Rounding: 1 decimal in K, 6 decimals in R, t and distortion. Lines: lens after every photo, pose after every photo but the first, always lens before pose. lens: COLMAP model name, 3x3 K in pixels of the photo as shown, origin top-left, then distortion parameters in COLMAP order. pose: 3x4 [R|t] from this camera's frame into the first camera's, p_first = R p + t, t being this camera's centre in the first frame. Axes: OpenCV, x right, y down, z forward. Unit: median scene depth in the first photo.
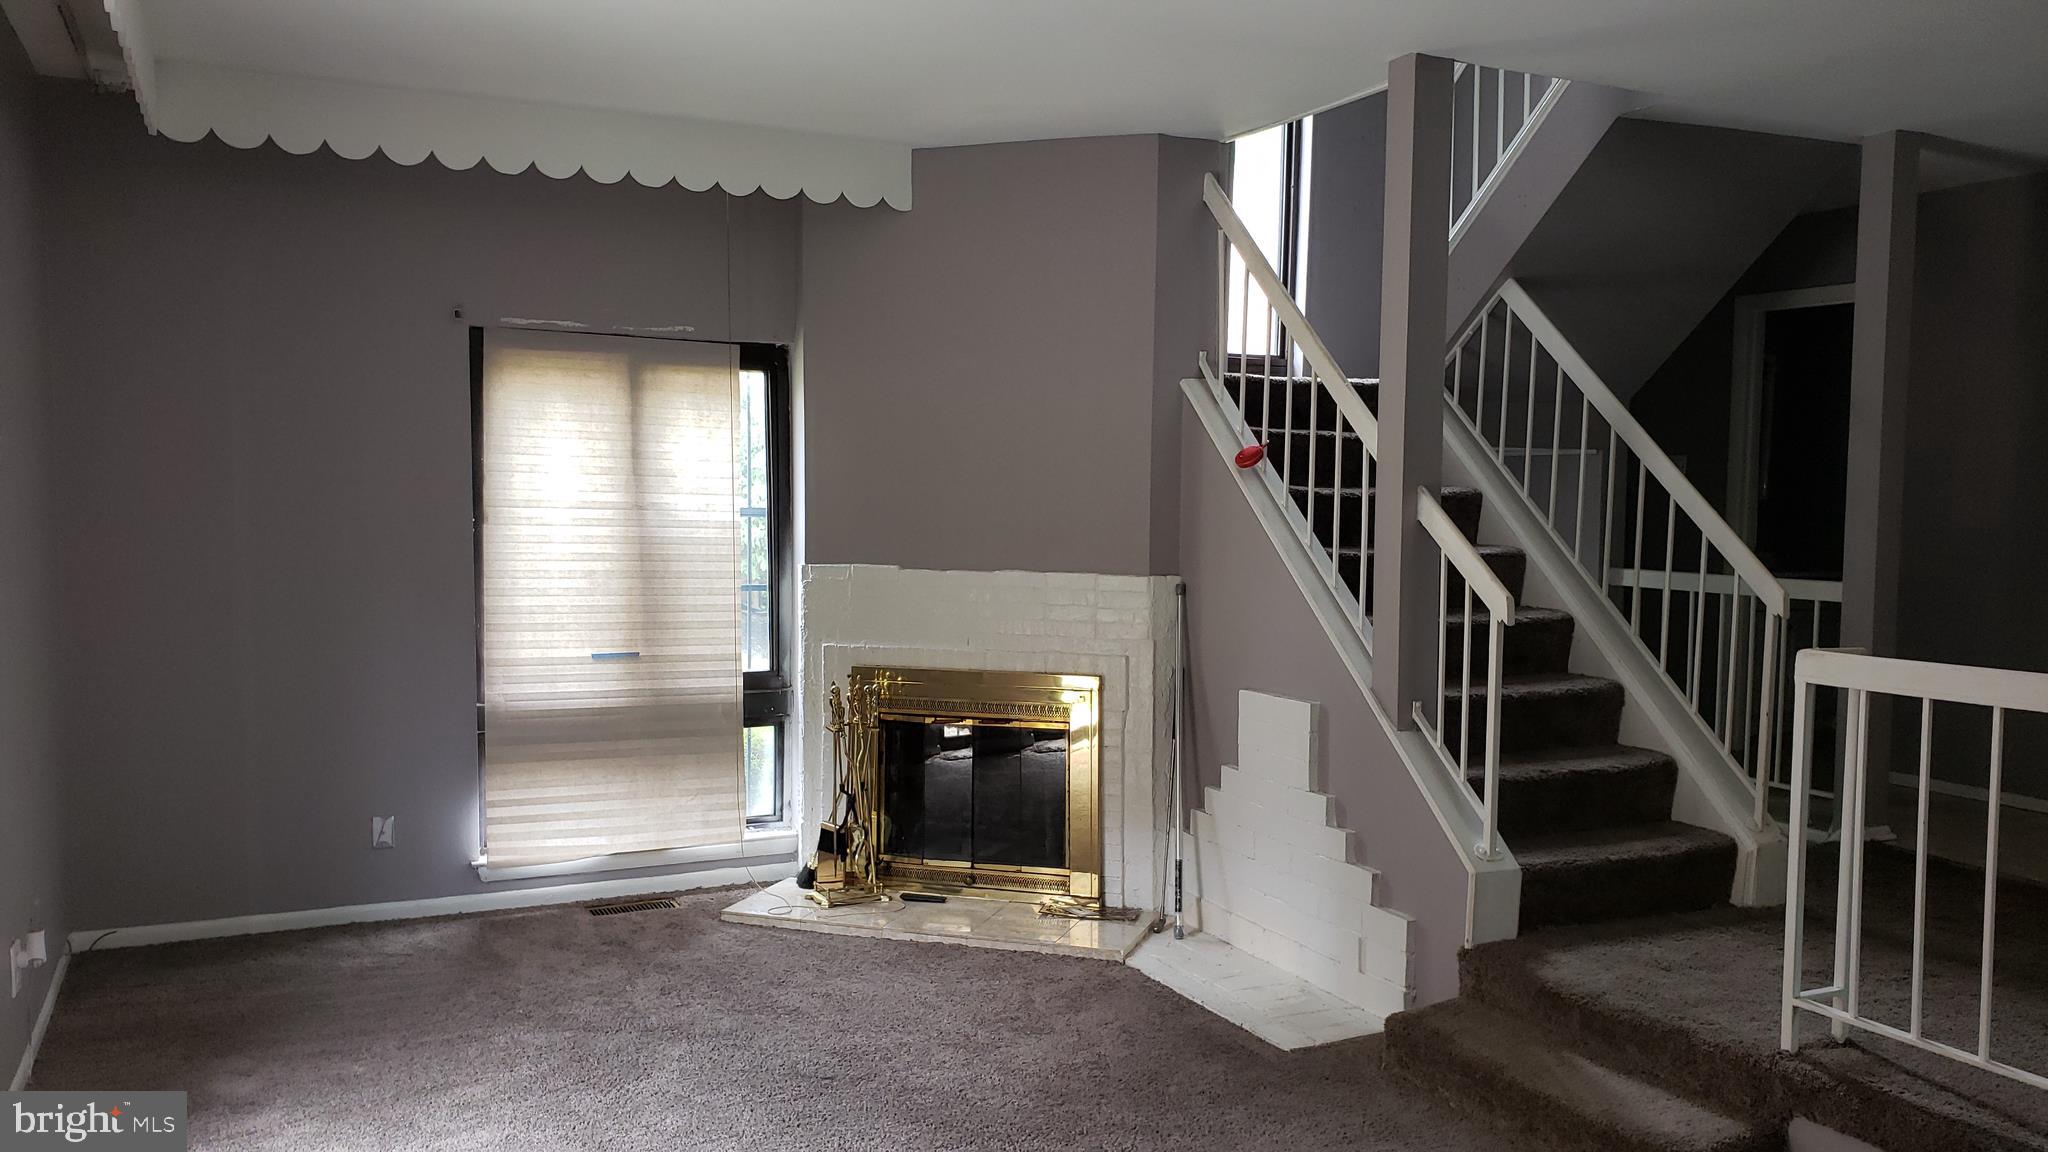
lens RADIAL K [[1652.2, 0, 1022.2], [0, 1652.2, 604.2], [0, 0, 1]] dist [0.076865, -0.115388]
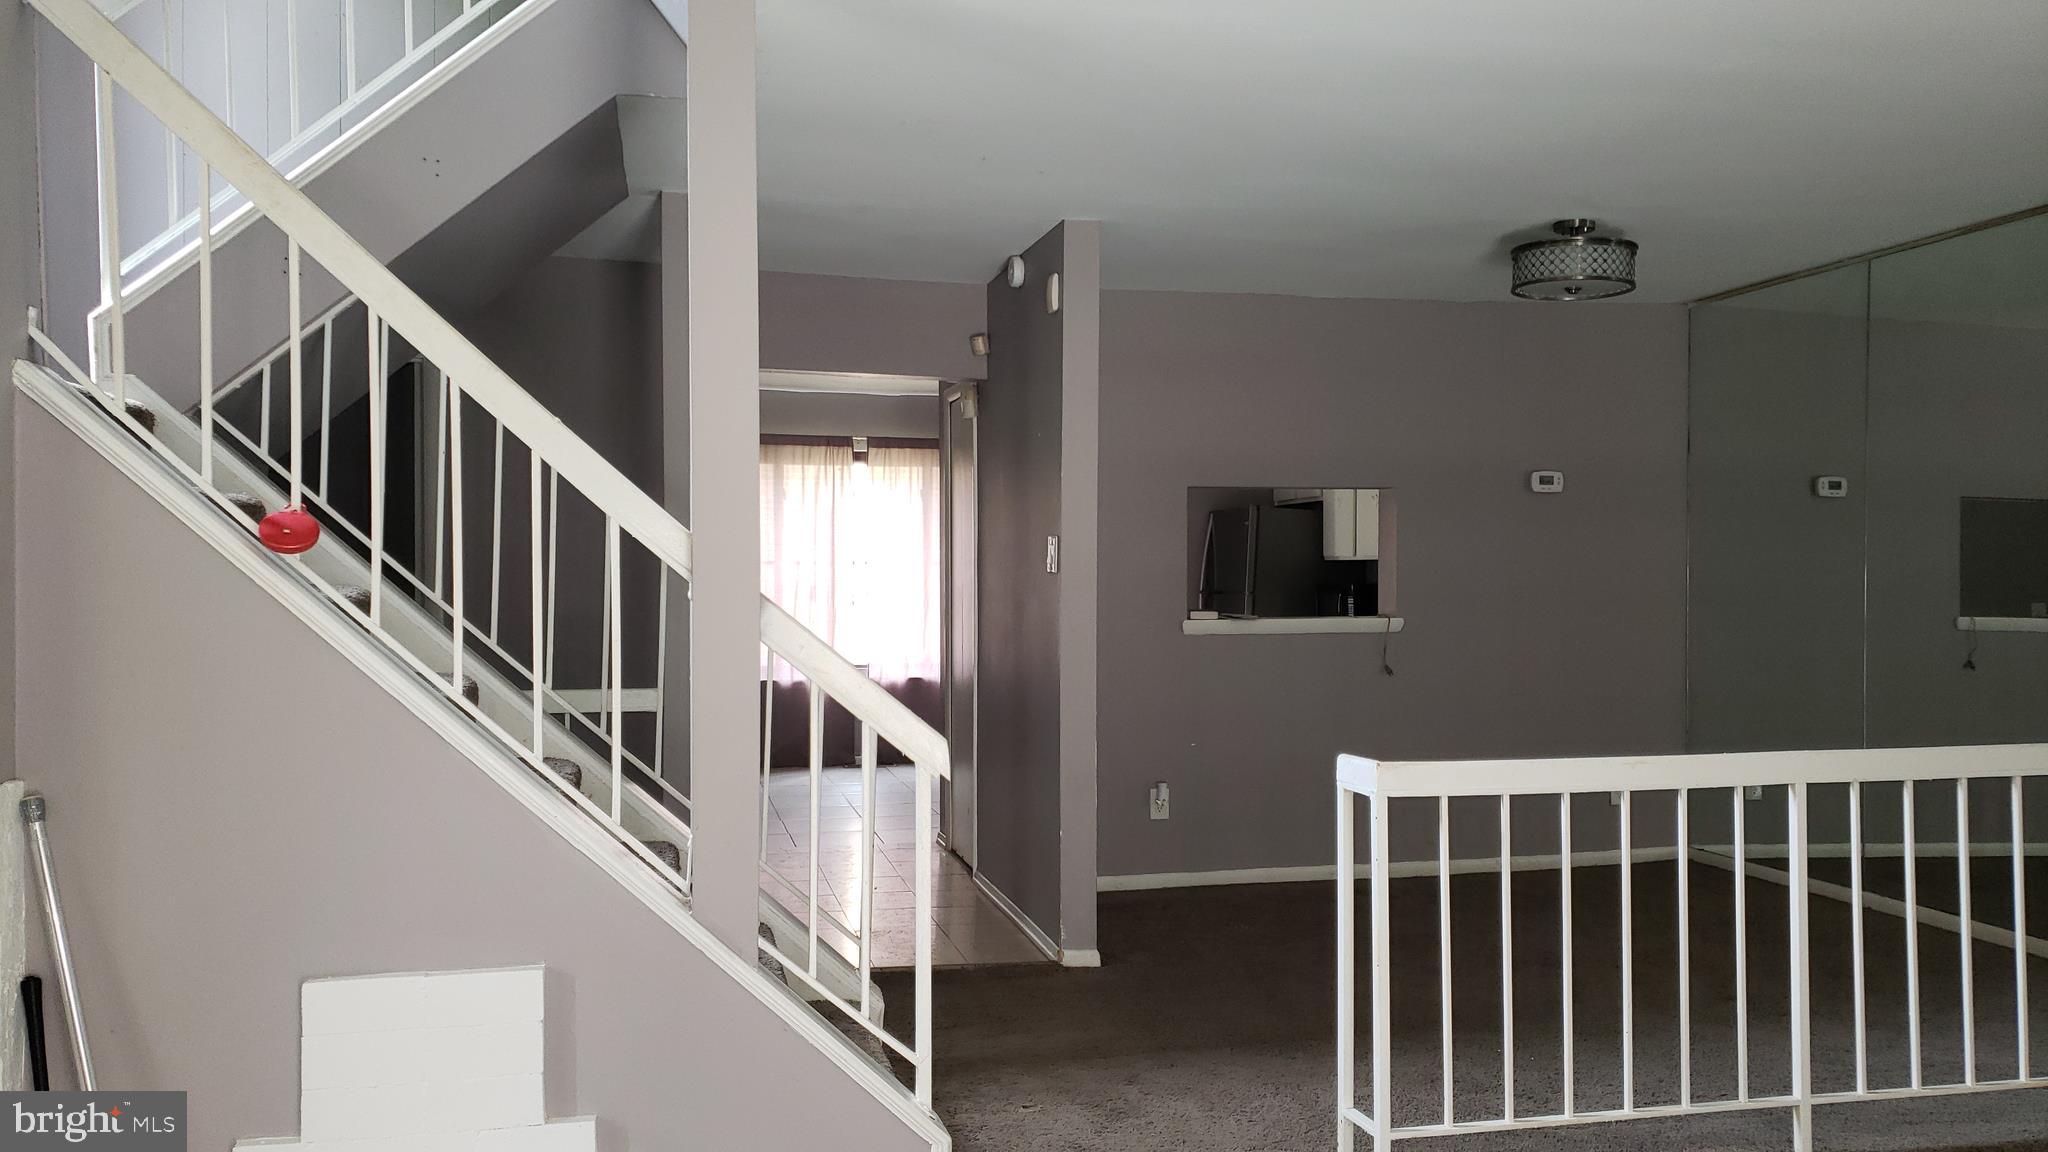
lens RADIAL K [[1652.2, 0, 1022.2], [0, 1652.2, 604.2], [0, 0, 1]] dist [0.076865, -0.115388]
pose [[0.209396, -0.025924, 0.977487, -0.349749], [0.069816, 0.997494, 0.011498, -0.059387], [-0.975335, 0.065837, 0.210681, 0.708369]]
